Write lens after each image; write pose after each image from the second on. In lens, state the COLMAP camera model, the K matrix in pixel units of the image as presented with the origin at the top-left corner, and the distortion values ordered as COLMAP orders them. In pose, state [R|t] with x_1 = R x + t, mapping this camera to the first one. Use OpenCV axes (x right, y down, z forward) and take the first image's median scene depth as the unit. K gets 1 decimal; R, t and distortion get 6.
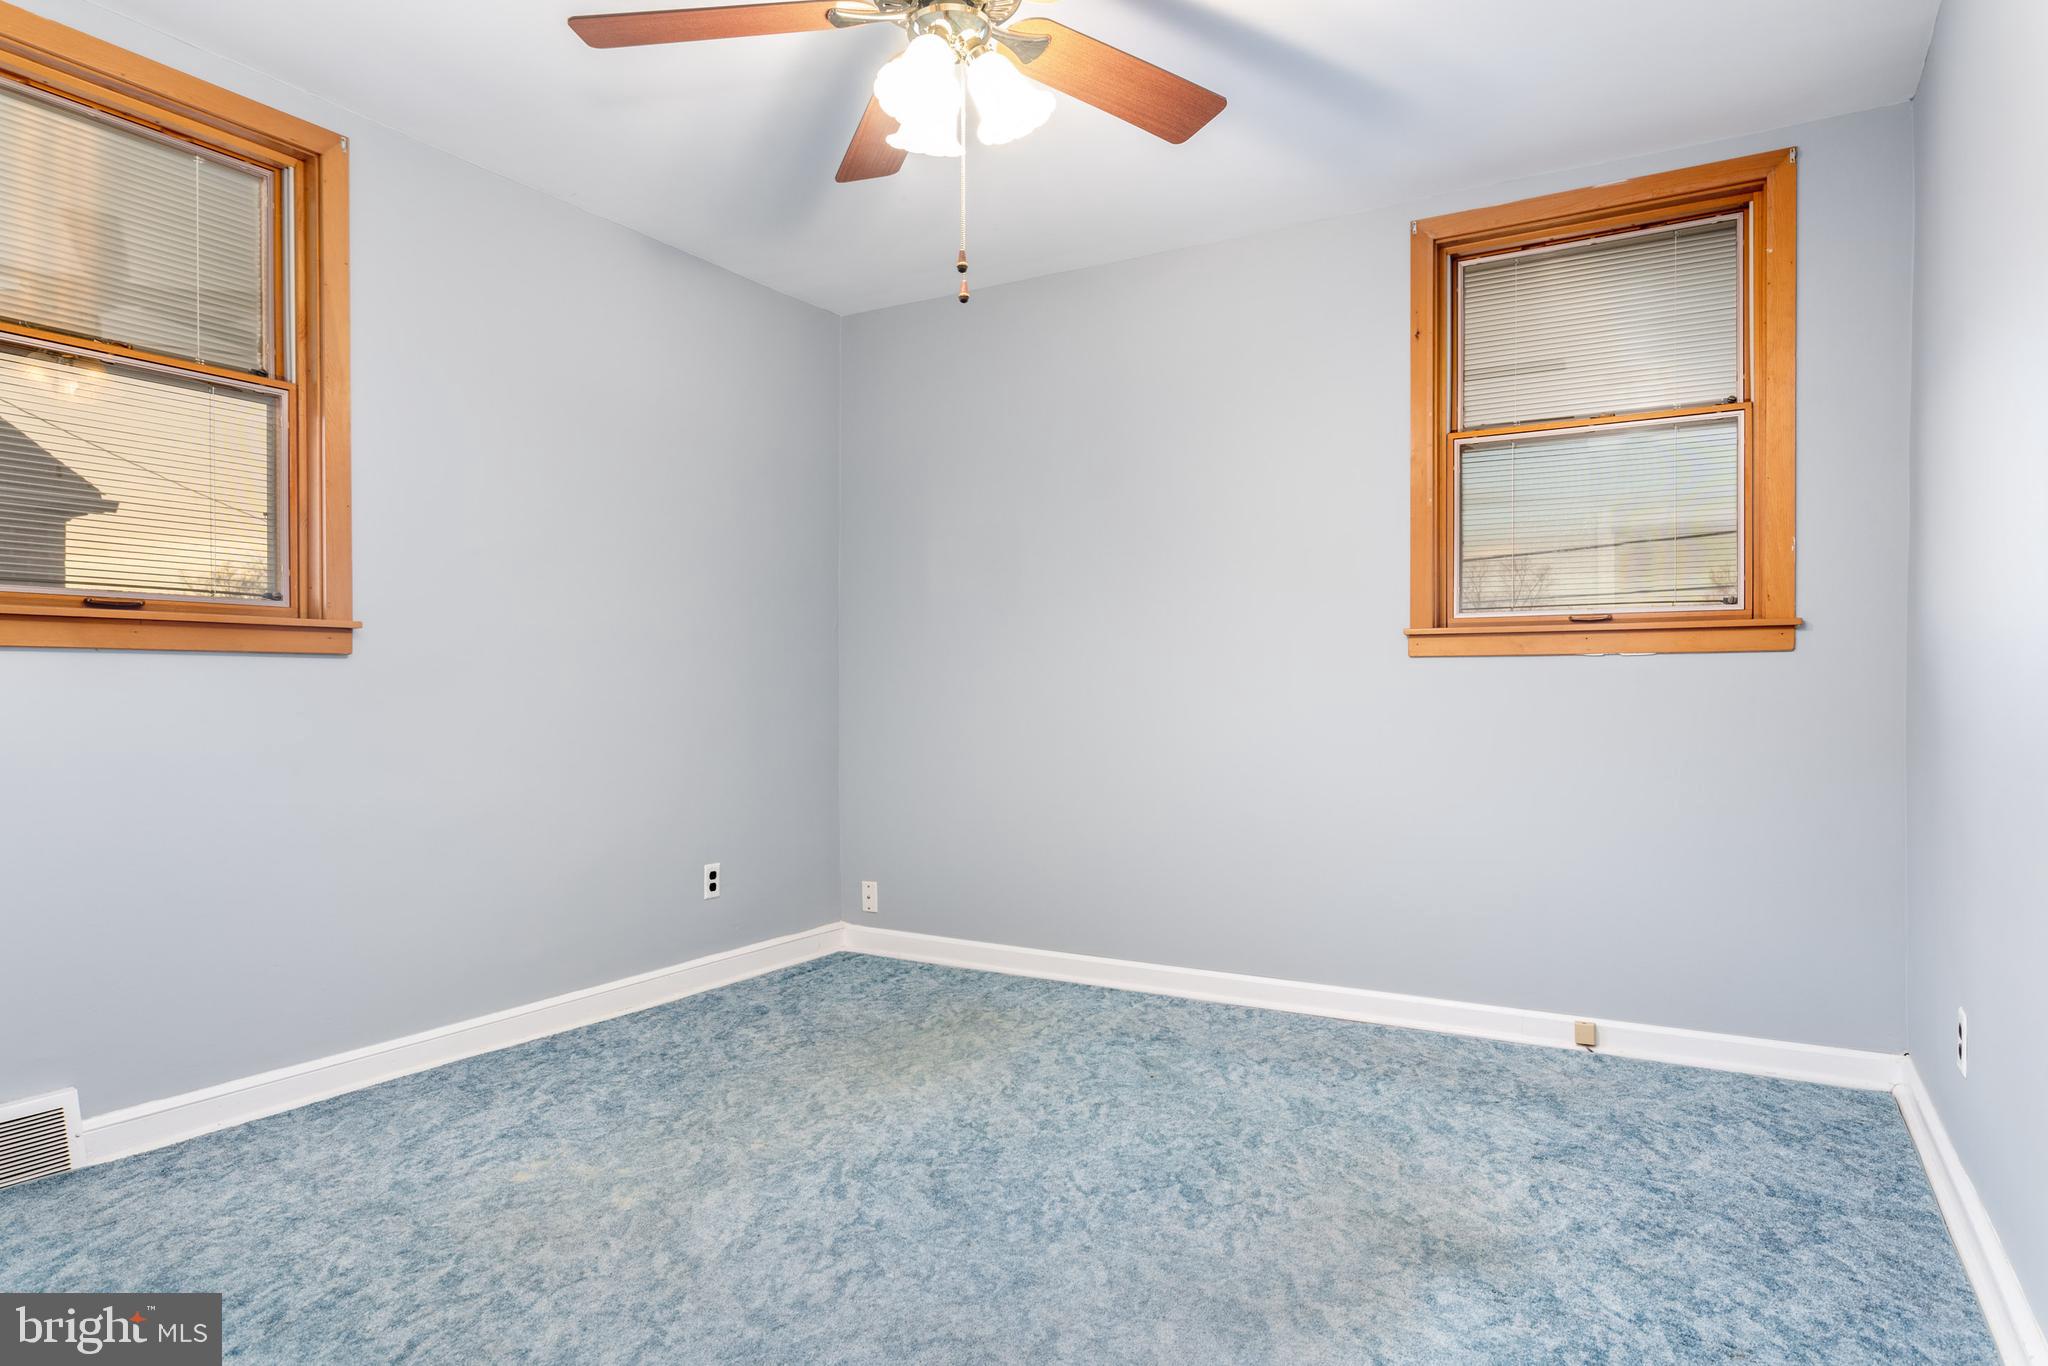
lens RADIAL K [[1194.1, 0, 1028.5], [0, 1194.1, 687.0], [0, 0, 1]] dist [-0.001846, -0.000571]
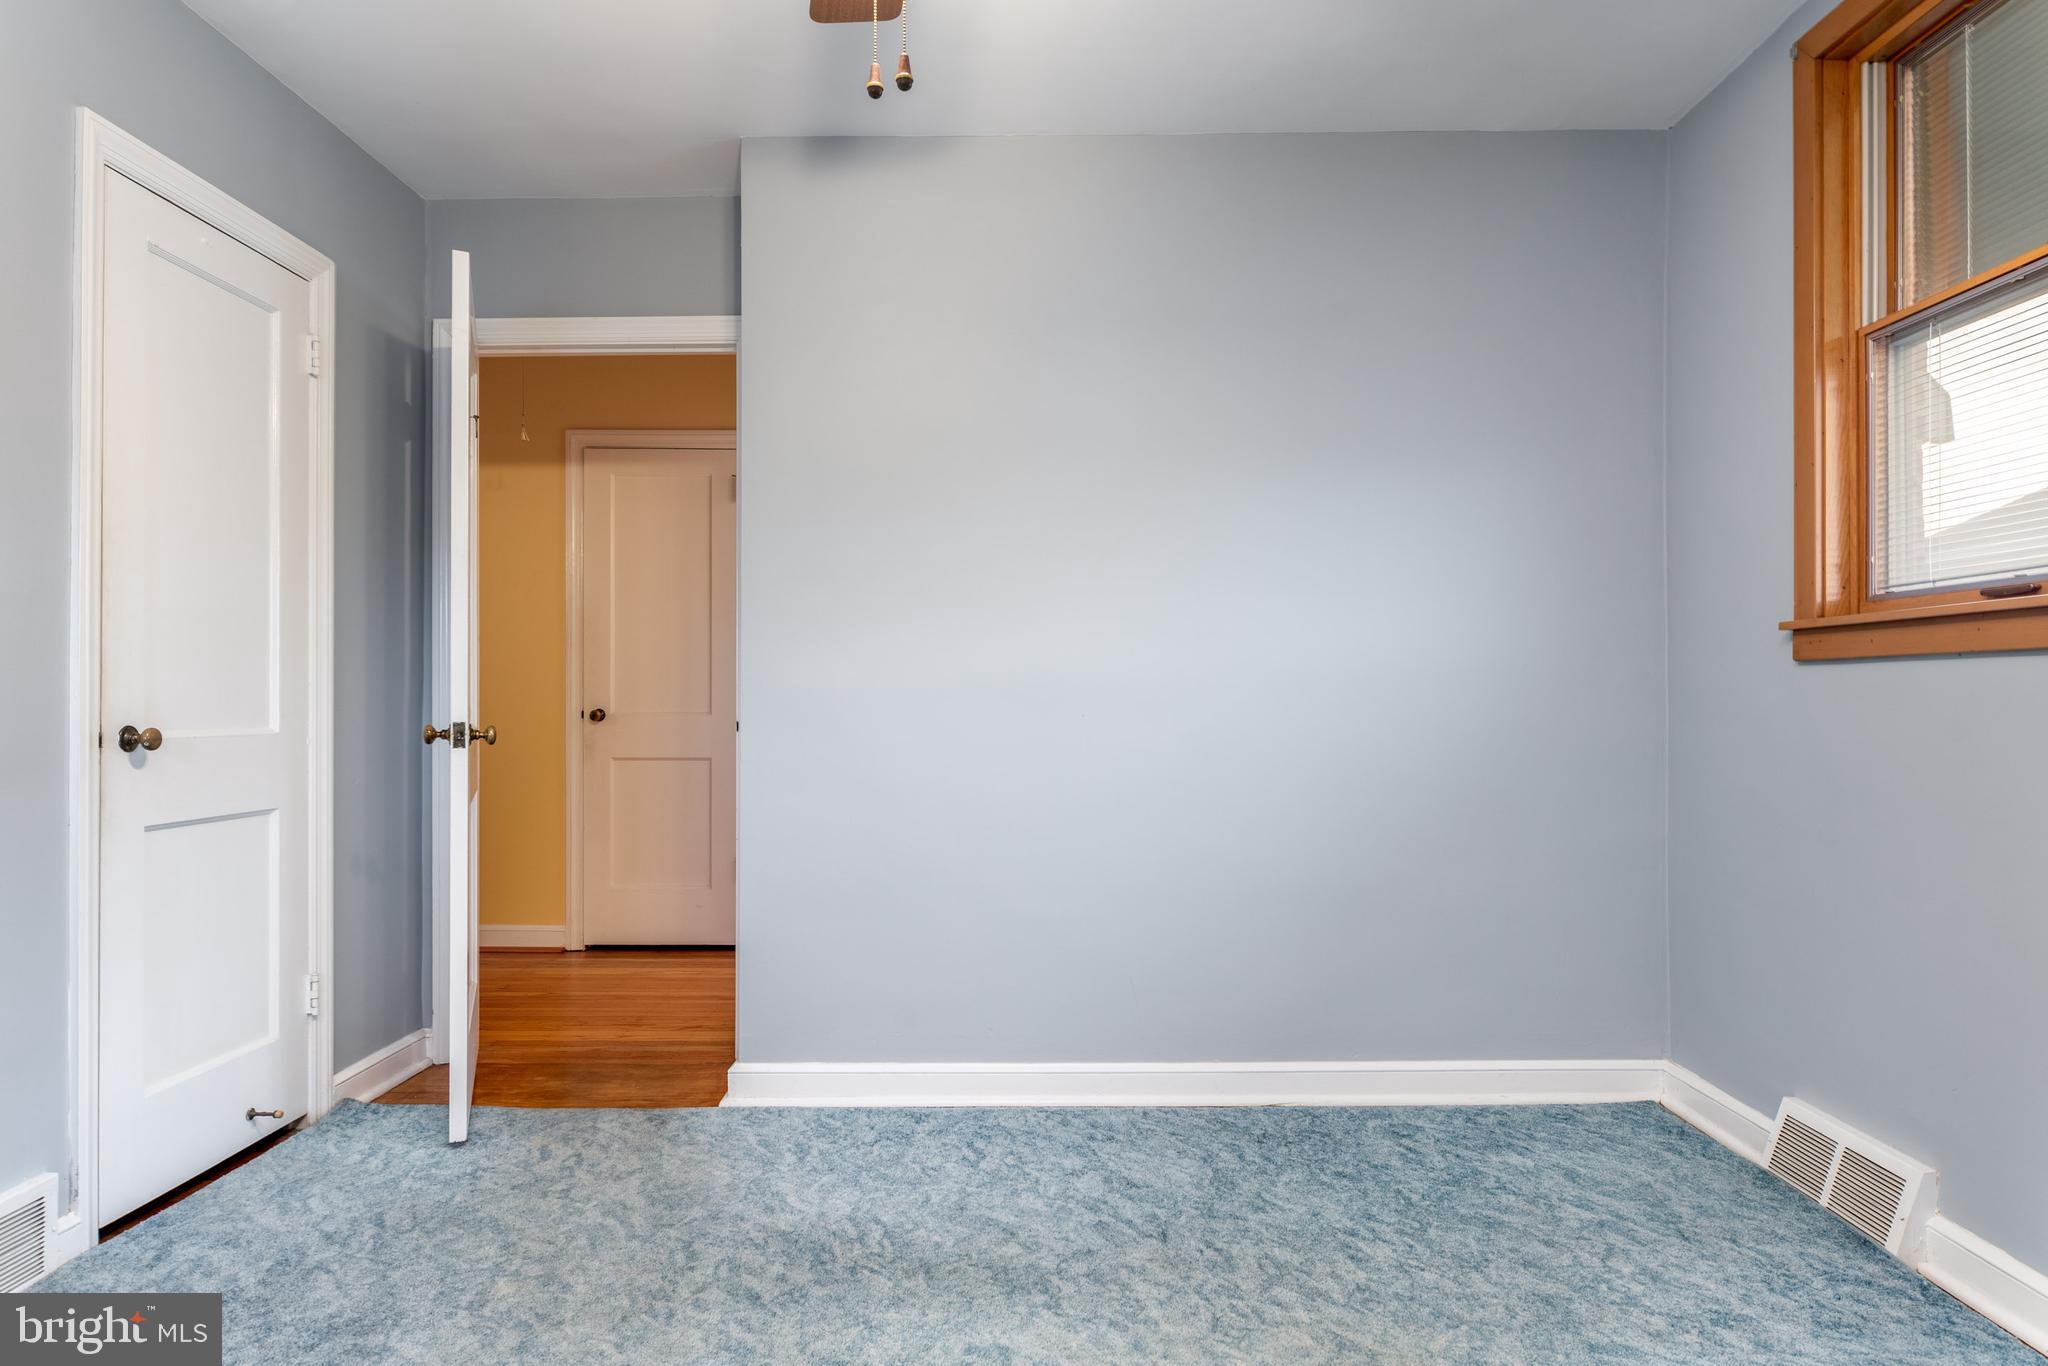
lens RADIAL K [[1194.1, 0, 1019.6], [0, 1194.1, 689.3], [0, 0, 1]] dist [-0.001846, -0.000571]
pose [[-0.868265, -0.001070, -0.496100, 0.194168], [0.003399, 0.999961, -0.008105, -0.002157], [0.496090, -0.008724, -0.868227, 1.491930]]
